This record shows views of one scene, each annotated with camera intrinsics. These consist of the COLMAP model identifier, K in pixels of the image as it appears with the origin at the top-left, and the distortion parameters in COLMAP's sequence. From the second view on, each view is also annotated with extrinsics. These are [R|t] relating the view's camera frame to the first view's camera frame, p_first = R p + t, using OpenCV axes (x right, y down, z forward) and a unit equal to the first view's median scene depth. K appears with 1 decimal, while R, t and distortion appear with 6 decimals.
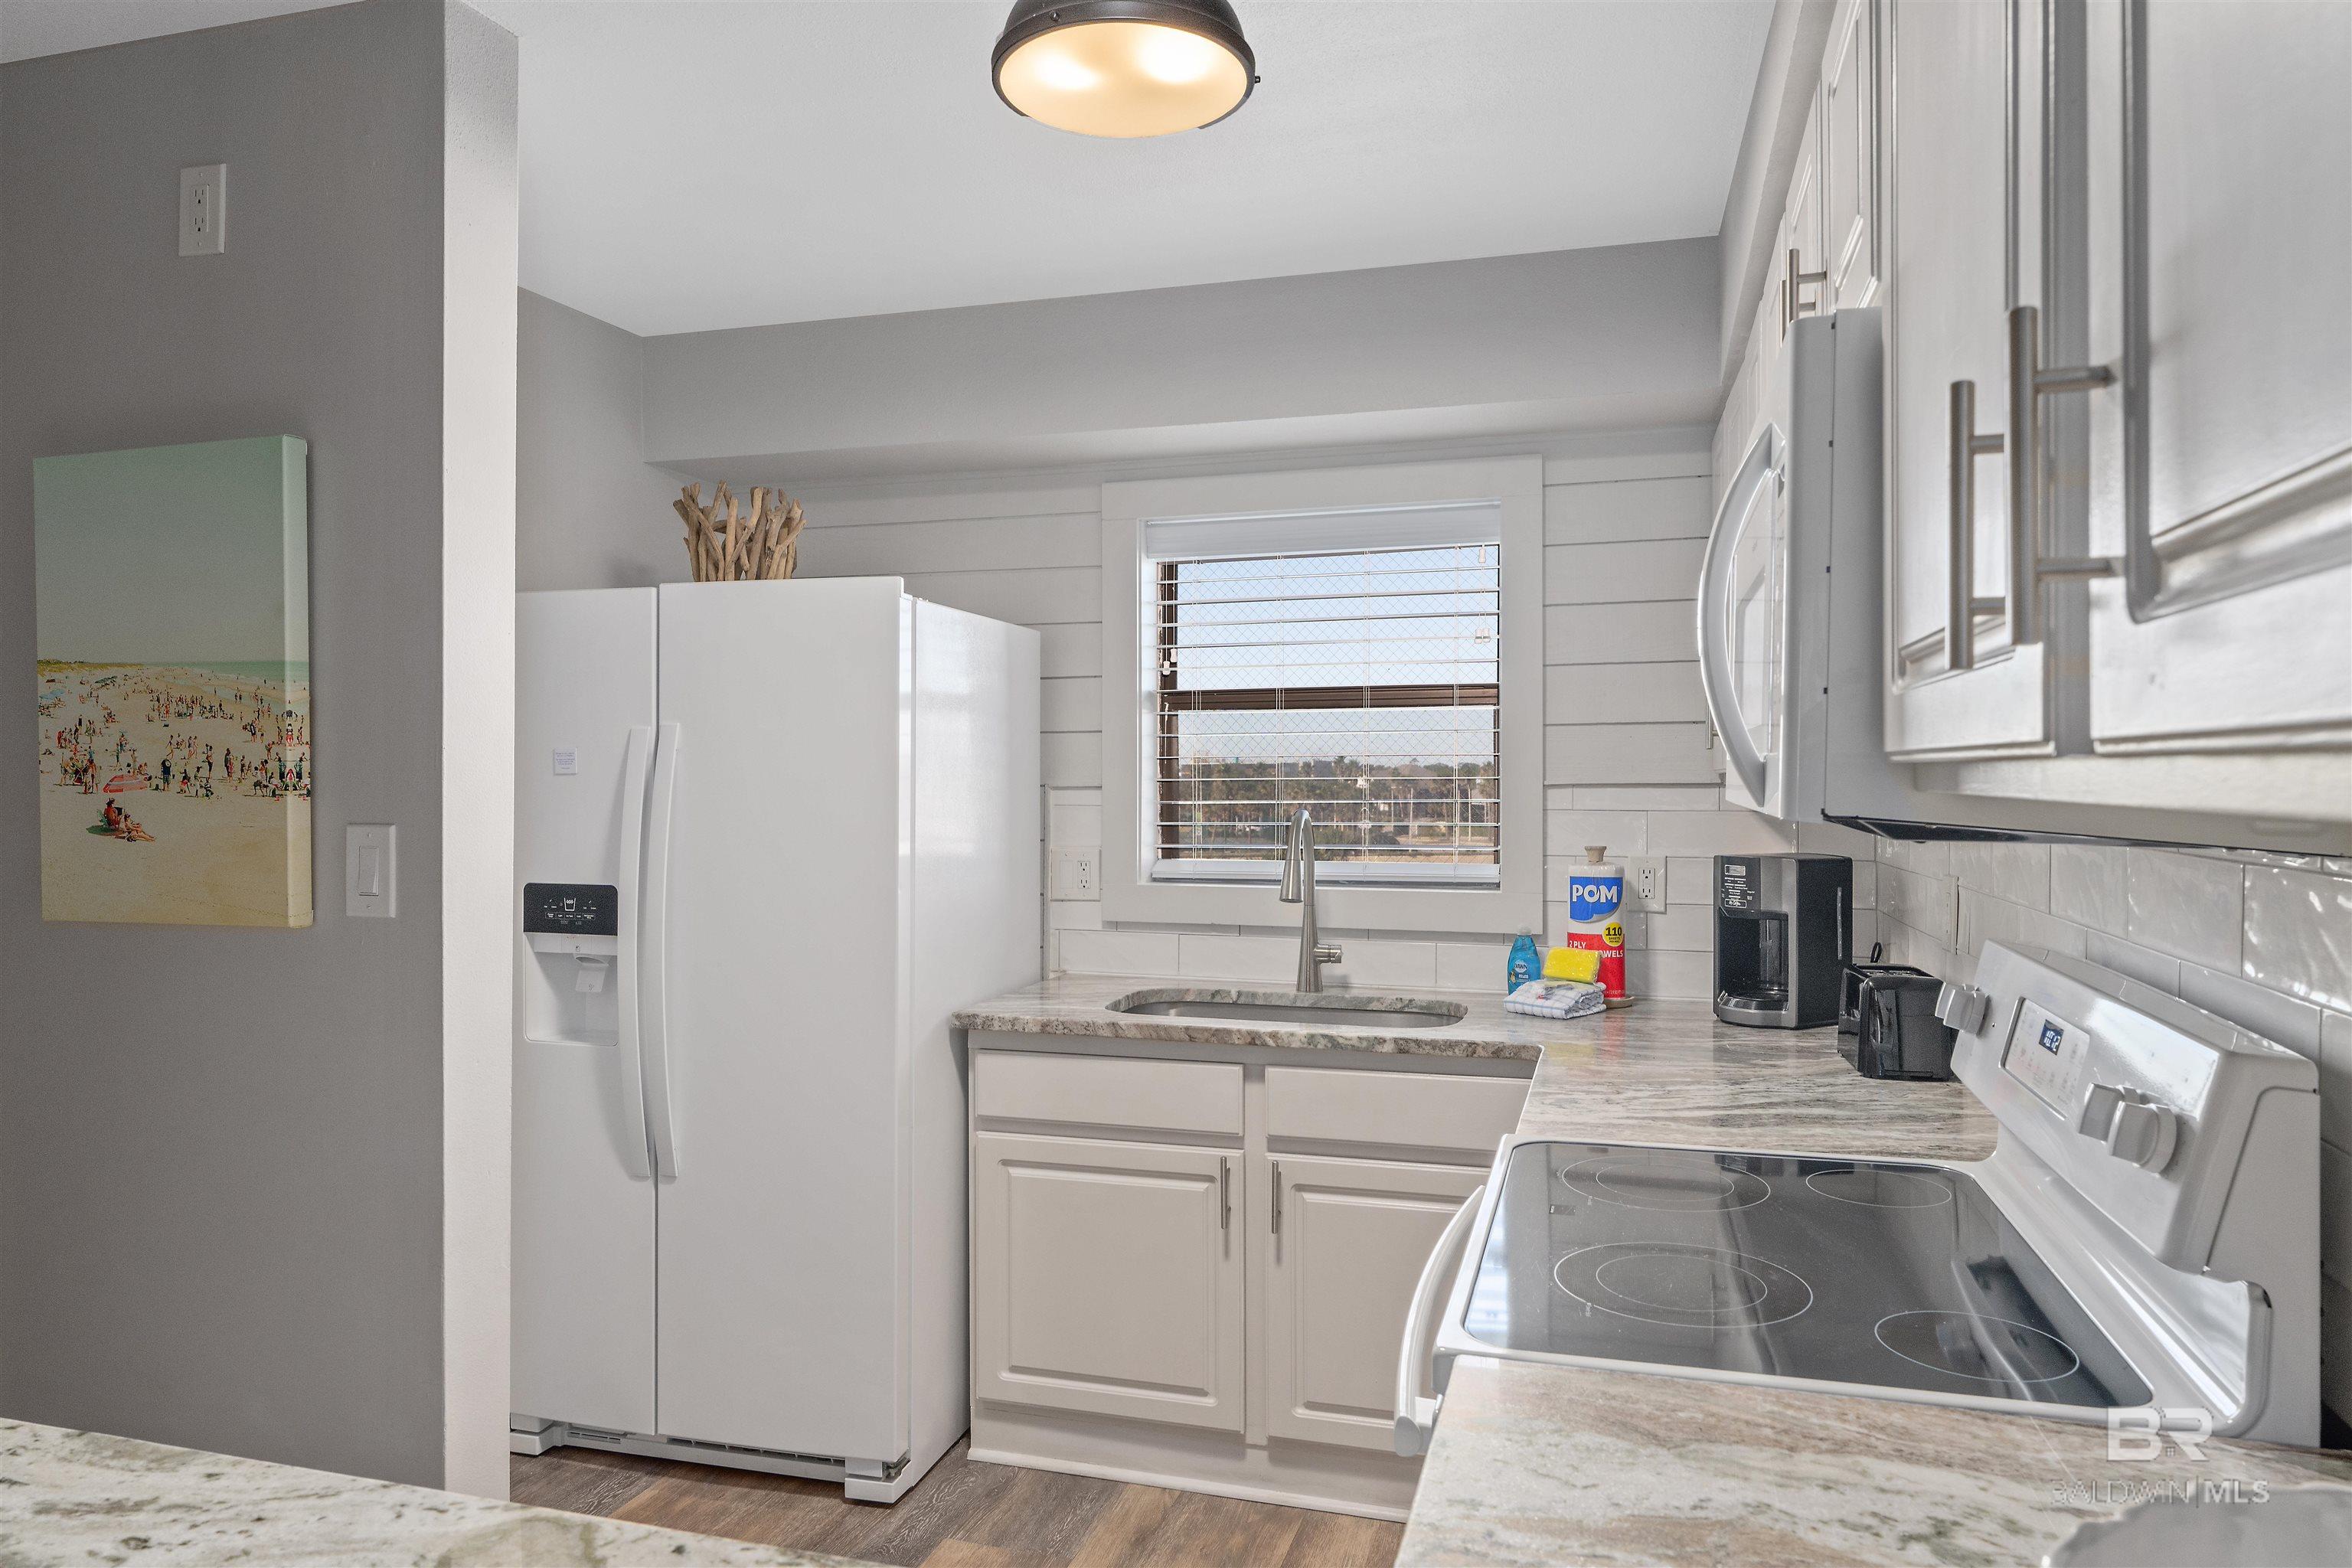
lens RADIAL K [[1495.8, 0, 1176.0], [0, 1495.8, 784.0], [0, 0, 1]] dist [0.002000, 0.000600]
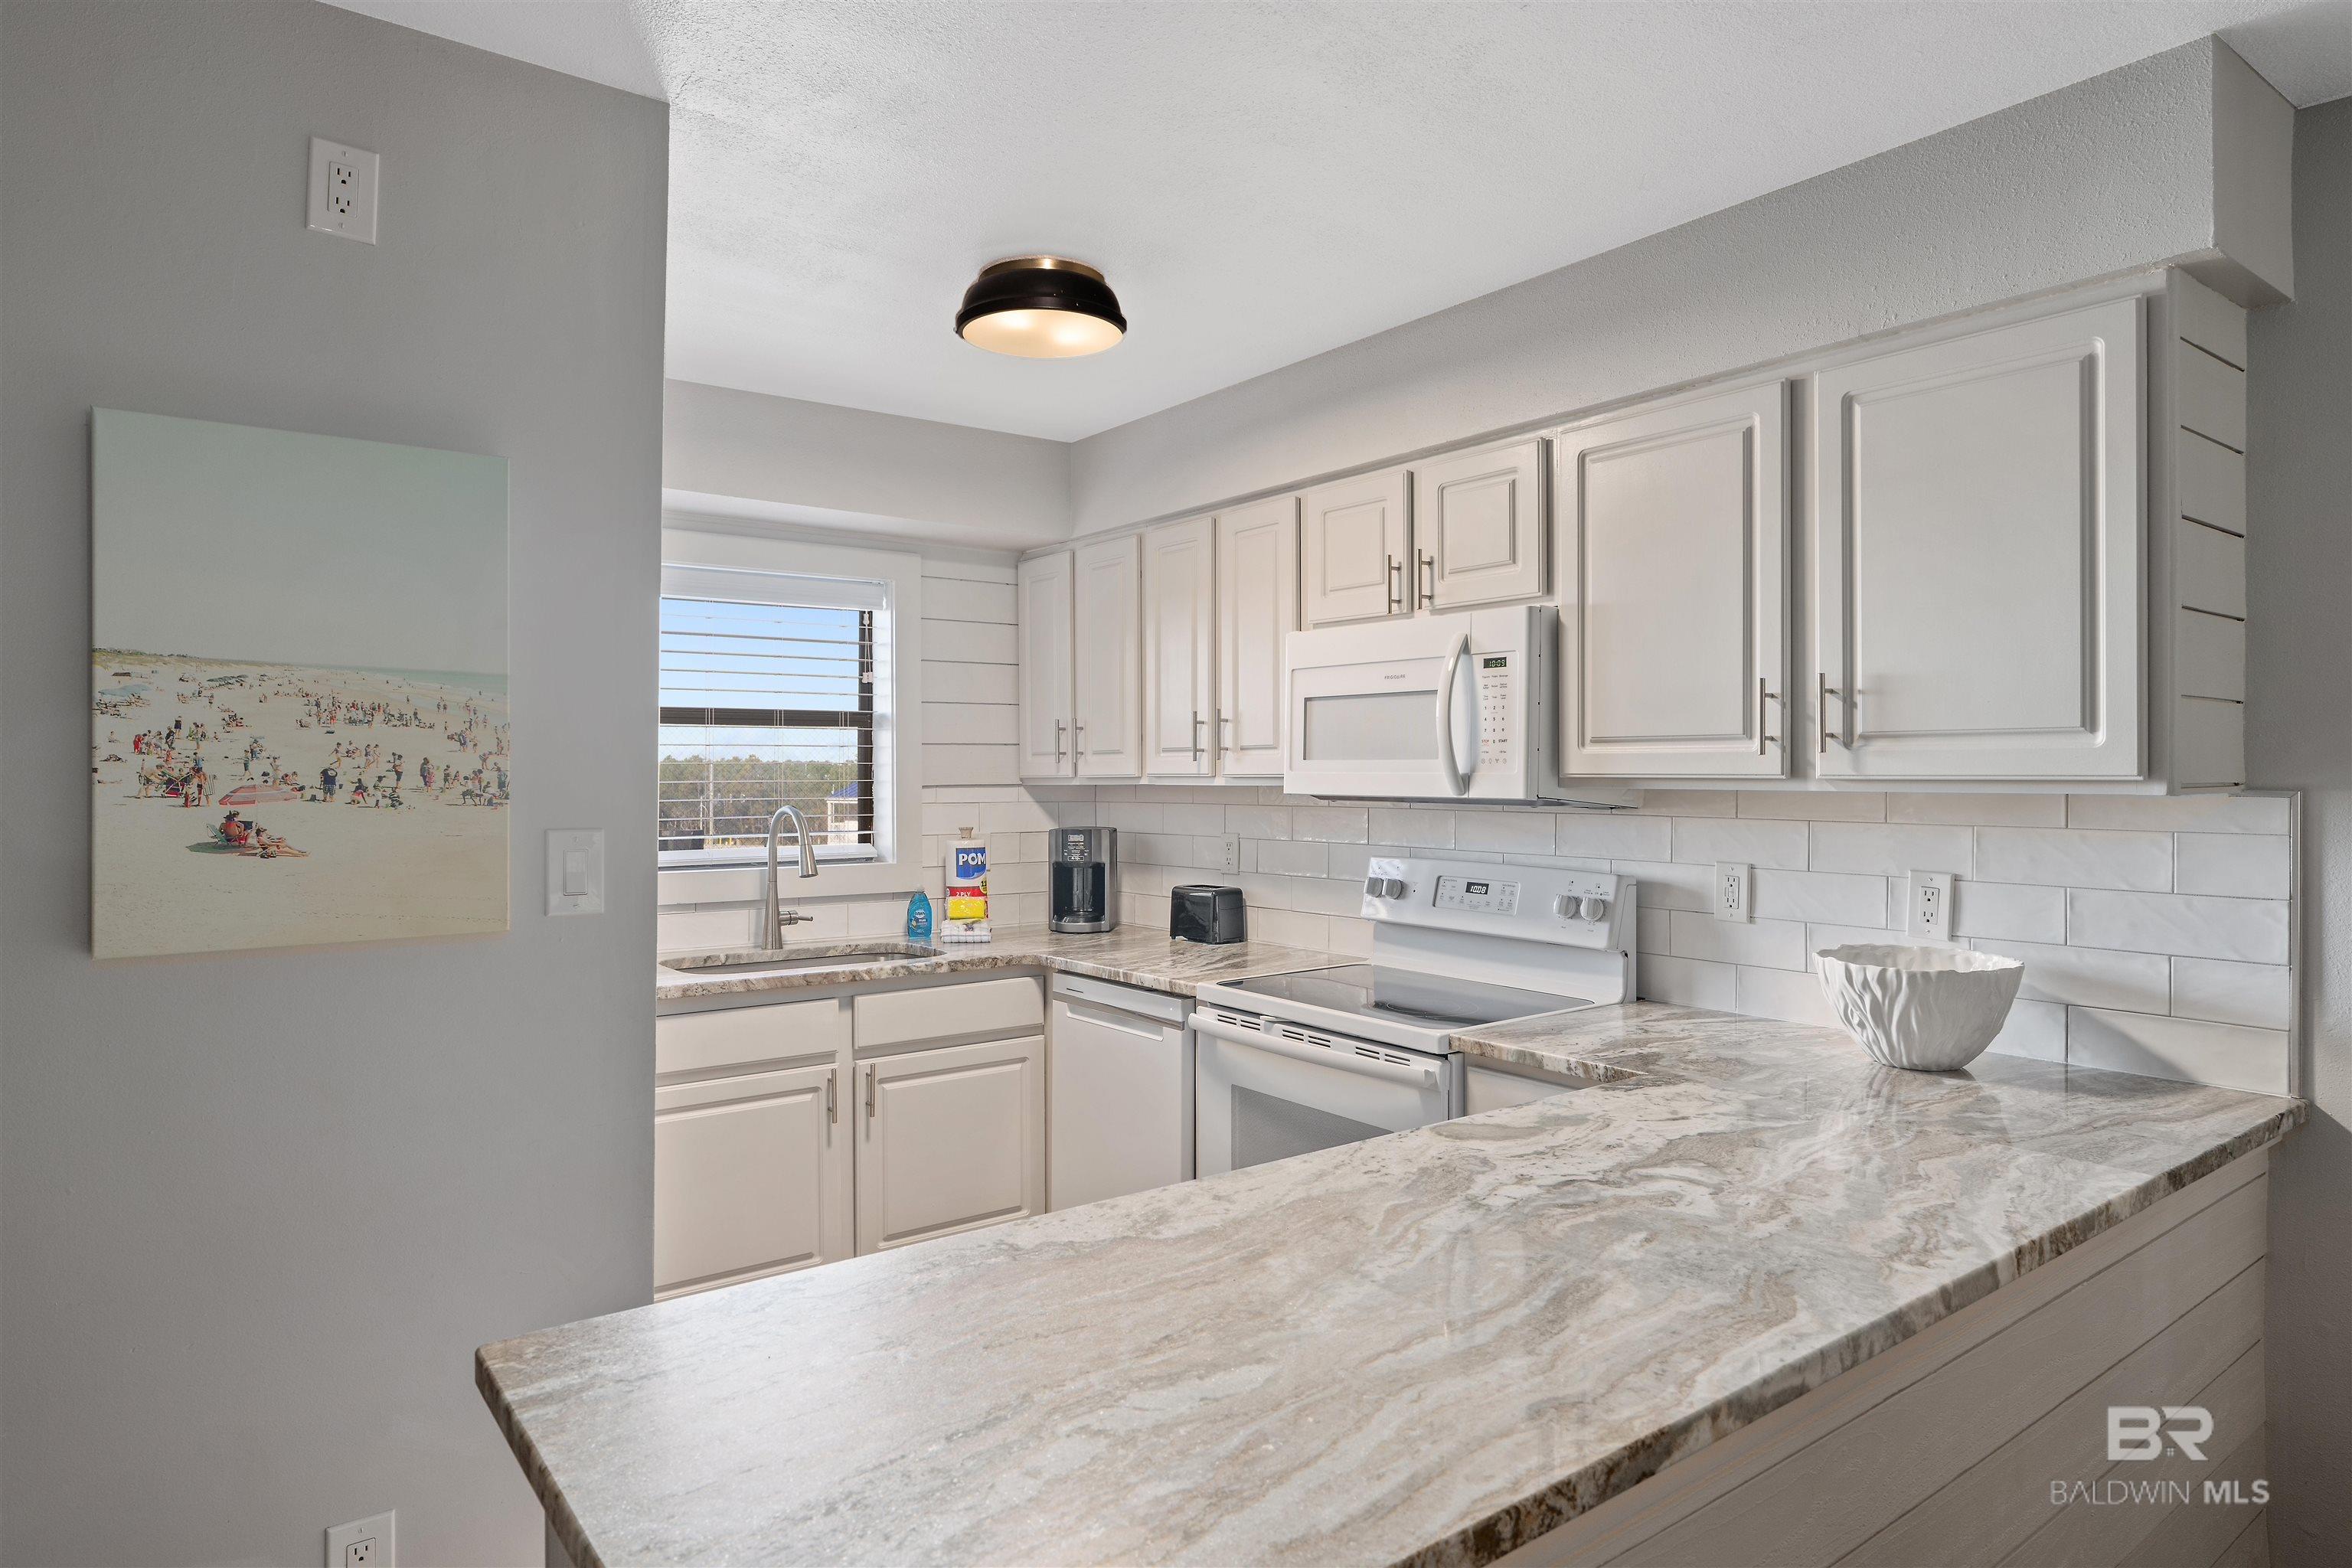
lens RADIAL K [[1365.5, 0, 1176.0], [0, 1365.5, 784.0], [0, 0, 1]] dist [0.001299, 0.000140]
pose [[0.587216, -0.005184, 0.809414, -1.032141], [0.003794, 0.999986, 0.003652, -0.007478], [-0.809422, 0.000926, 0.587227, 0.064134]]
